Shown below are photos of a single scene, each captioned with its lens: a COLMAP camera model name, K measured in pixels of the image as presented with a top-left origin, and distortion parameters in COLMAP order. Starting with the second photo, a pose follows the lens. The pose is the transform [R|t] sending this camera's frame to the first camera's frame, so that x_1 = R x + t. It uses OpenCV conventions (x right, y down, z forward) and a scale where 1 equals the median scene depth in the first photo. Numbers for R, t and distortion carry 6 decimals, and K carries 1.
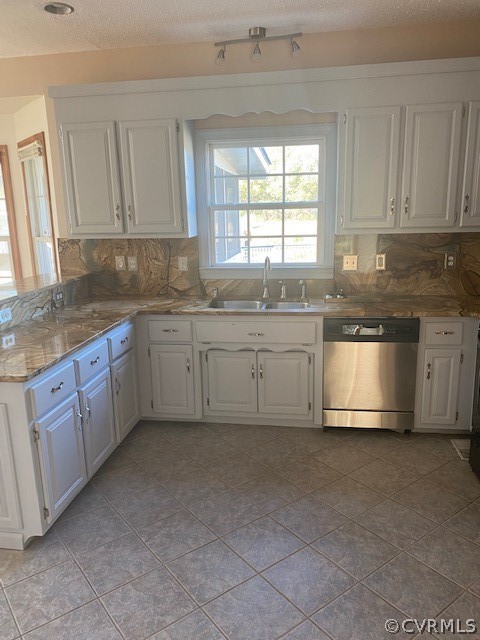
lens RADIAL K [[481.4, 0, 242.2], [0, 481.4, 322.6], [0, 0, 1]] dist [0.032818, -0.048172]
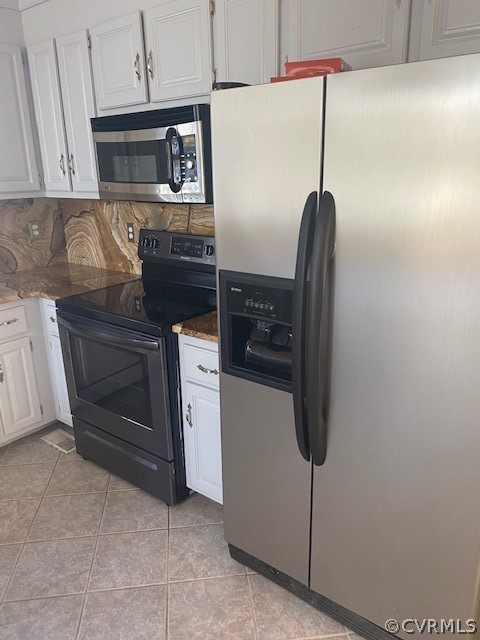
lens RADIAL K [[481.4, 0, 240.3], [0, 481.4, 324.1], [0, 0, 1]] dist [0.032818, -0.048172]
pose [[0.494125, -0.249764, 0.832741, -0.076884], [0.197911, 0.965011, 0.172001, -0.040571], [-0.846565, 0.079818, 0.526267, 0.220907]]
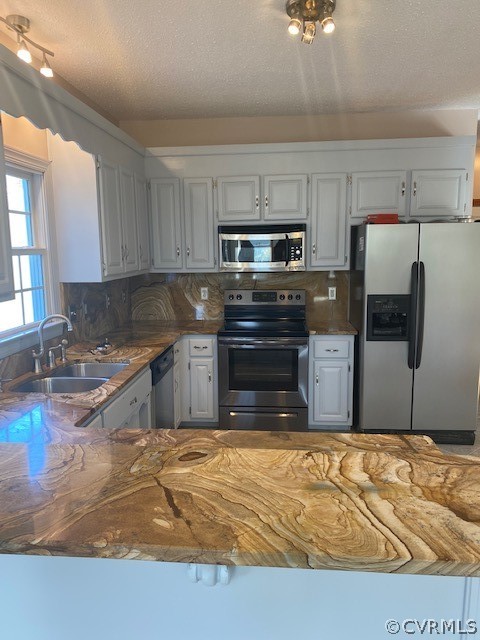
lens RADIAL K [[481.4, 0, 238.1], [0, 481.4, 319.0], [0, 0, 1]] dist [0.032818, -0.048172]
pose [[-0.042979, -0.123539, 0.991409, -0.824454], [0.239843, 0.962031, 0.130276, -0.186331], [-0.969860, 0.243382, -0.011717, 0.832513]]
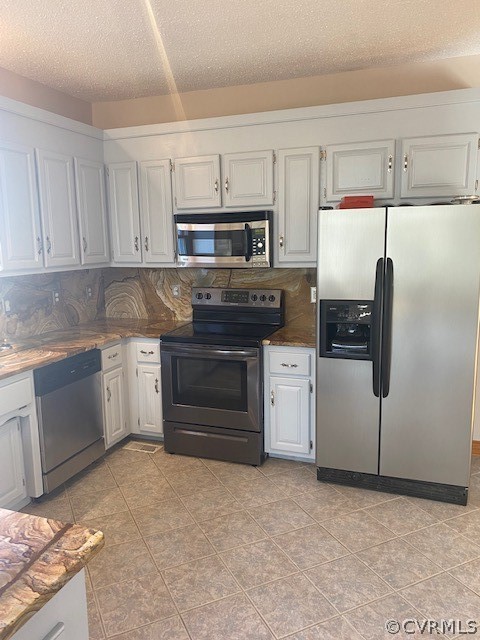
lens RADIAL K [[481.4, 0, 237.3], [0, 481.4, 318.2], [0, 0, 1]] dist [0.032818, -0.048172]
pose [[0.212119, -0.131935, 0.968297, -0.600131], [0.228901, 0.969988, 0.082022, -0.091209], [-0.950058, 0.204246, 0.235953, 0.437756]]
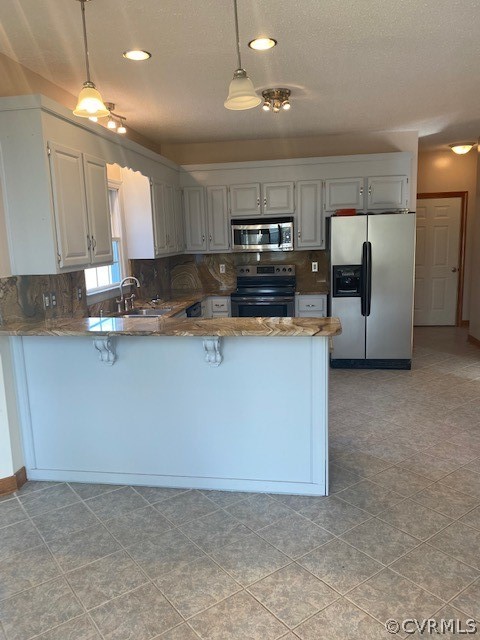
lens RADIAL K [[481.4, 0, 236.0], [0, 481.4, 317.7], [0, 0, 1]] dist [0.032818, -0.048172]
pose [[0.019049, -0.144353, 0.989343, -1.392021], [0.258000, 0.956719, 0.134626, -0.155434], [-0.965957, 0.252686, 0.055467, 0.781668]]
